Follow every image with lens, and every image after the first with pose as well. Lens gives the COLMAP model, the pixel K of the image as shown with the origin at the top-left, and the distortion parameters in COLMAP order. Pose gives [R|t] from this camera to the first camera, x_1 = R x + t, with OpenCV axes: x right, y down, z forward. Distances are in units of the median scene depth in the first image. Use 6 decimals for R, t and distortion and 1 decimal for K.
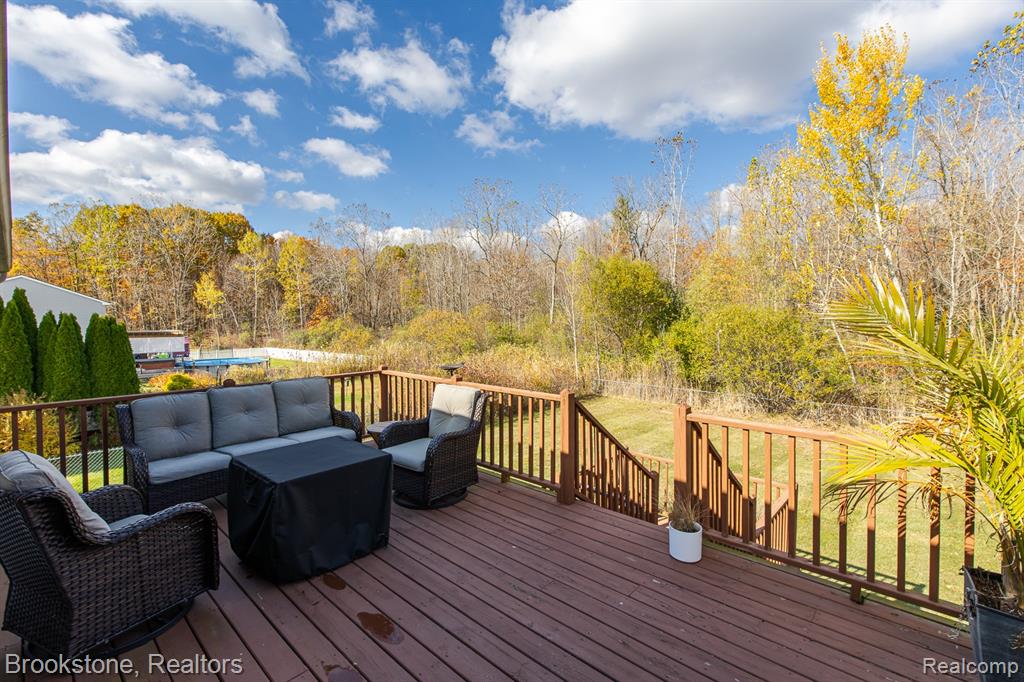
lens RADIAL K [[444.9, 0, 518.3], [0, 444.9, 330.7], [0, 0, 1]] dist [0.001798, 0.000246]
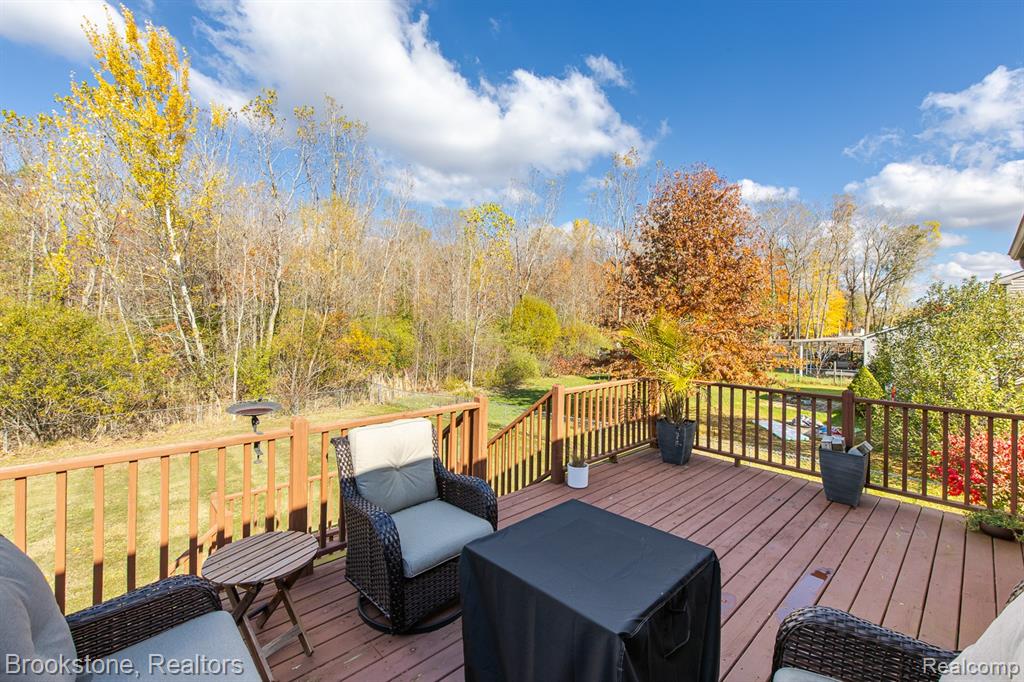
lens RADIAL K [[444.9, 0, 518.3], [0, 444.9, 330.7], [0, 0, 1]] dist [0.001798, 0.000246]
pose [[0.068226, 0.000655, 0.997670, -0.082190], [0.021298, 0.999771, -0.002113, -0.000249], [-0.997443, 0.021392, 0.068197, 0.081518]]
